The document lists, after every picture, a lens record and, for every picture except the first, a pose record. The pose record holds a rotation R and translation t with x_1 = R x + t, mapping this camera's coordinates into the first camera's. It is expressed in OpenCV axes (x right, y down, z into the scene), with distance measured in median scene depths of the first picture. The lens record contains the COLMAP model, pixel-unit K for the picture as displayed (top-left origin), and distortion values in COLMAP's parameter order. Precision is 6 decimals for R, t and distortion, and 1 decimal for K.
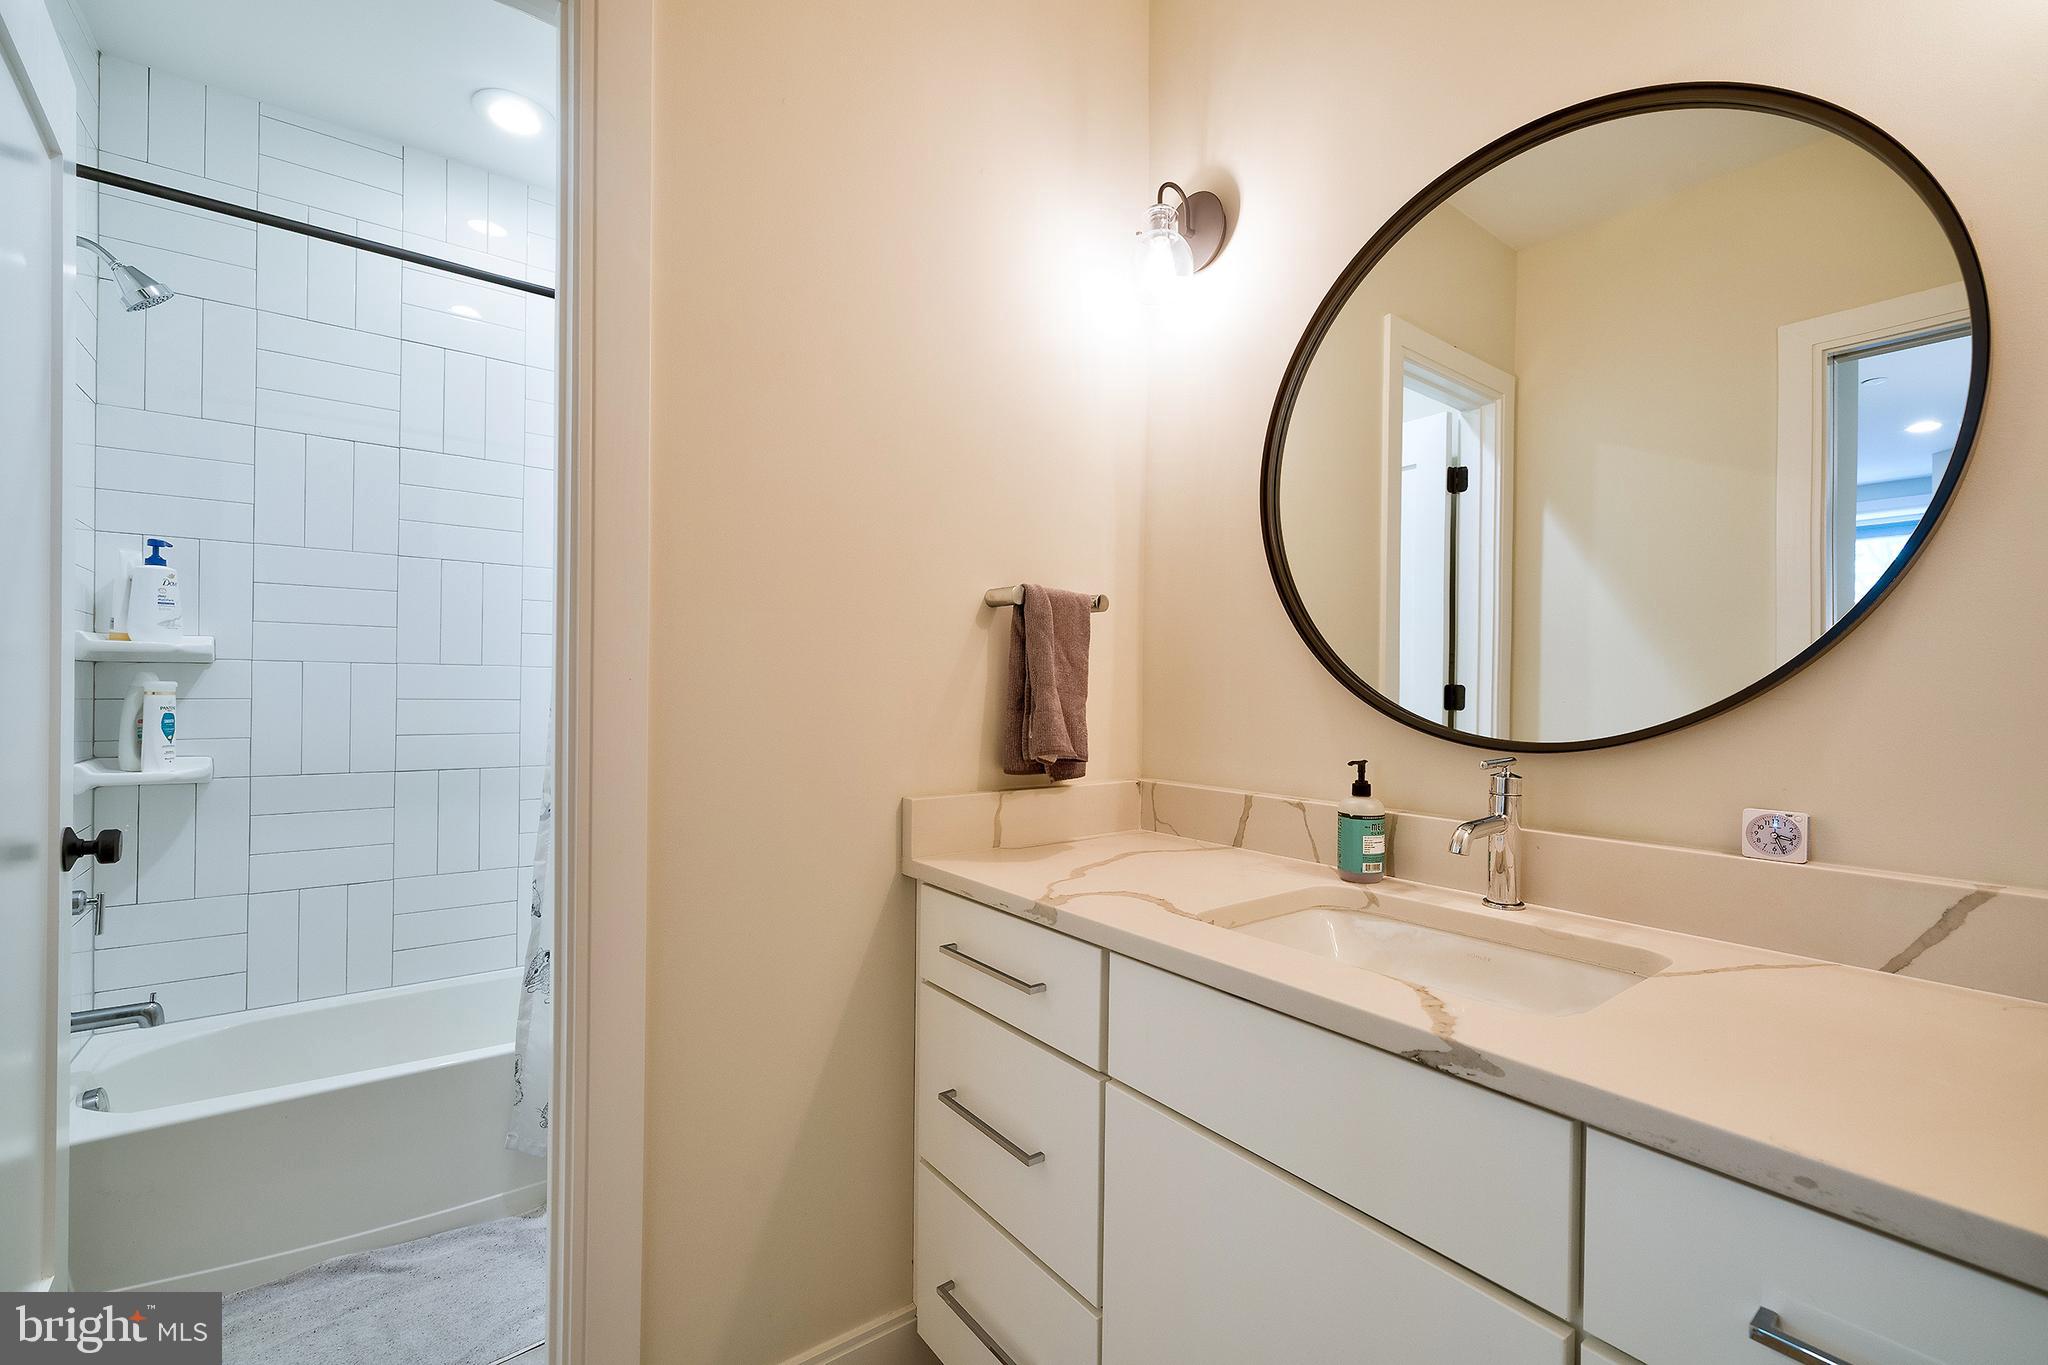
lens RADIAL K [[868.3, 0, 1031.8], [0, 868.3, 689.3], [0, 0, 1]] dist [0.003137, 0.000218]
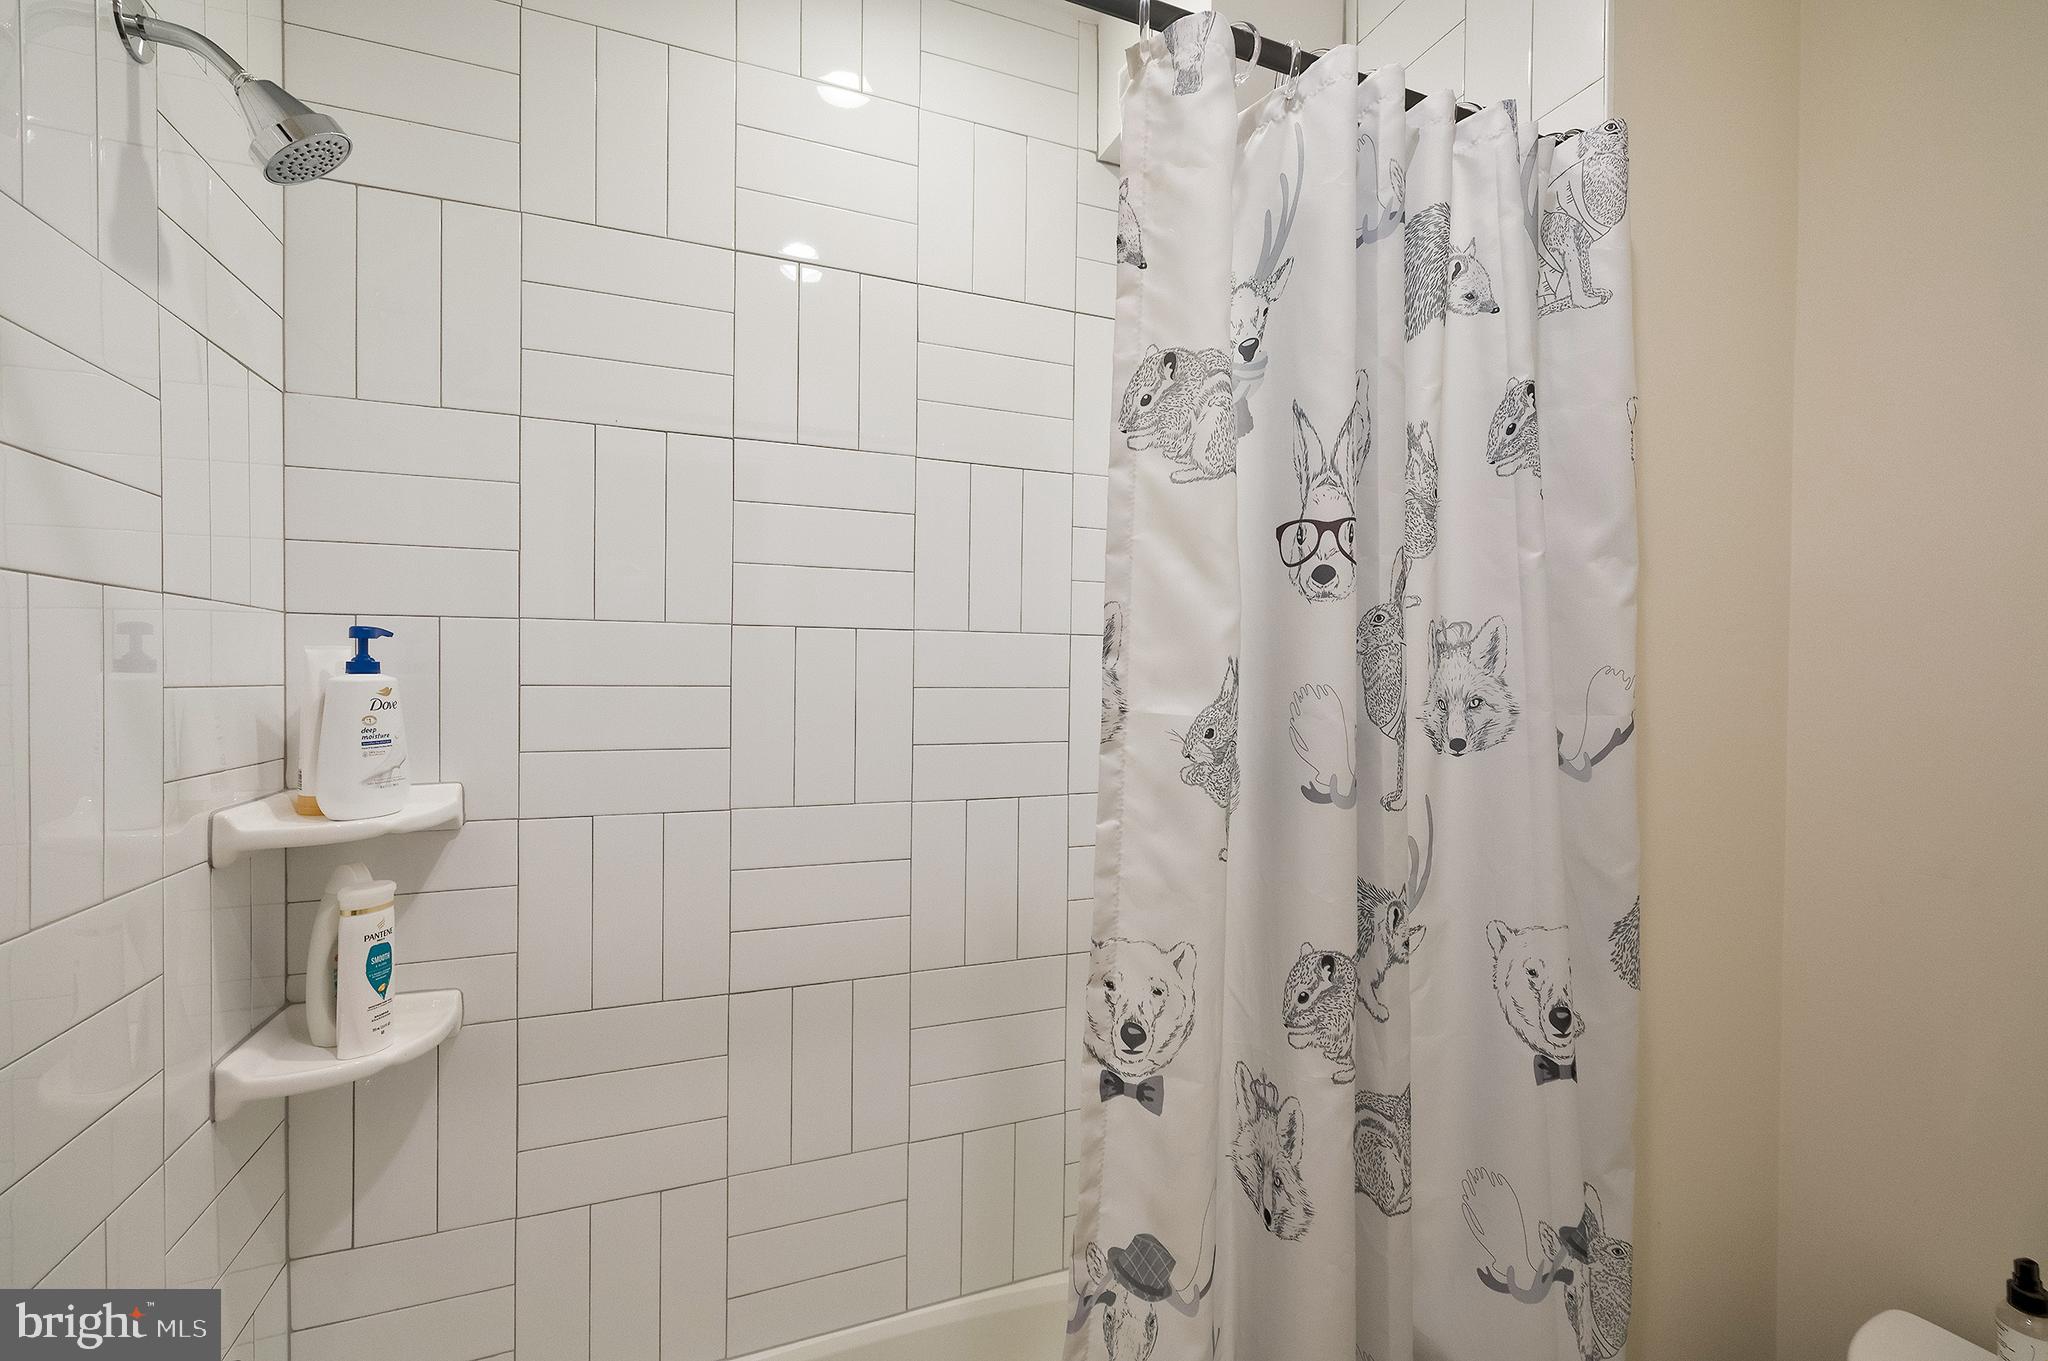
lens RADIAL K [[868.3, 0, 1018.7], [0, 868.3, 679.9], [0, 0, 1]] dist [0.003137, 0.000218]
pose [[0.958128, 0.003610, -0.286317, -0.448644], [-0.001414, 0.999968, 0.007875, -0.142801], [0.286336, -0.007140, 0.958103, 0.589993]]
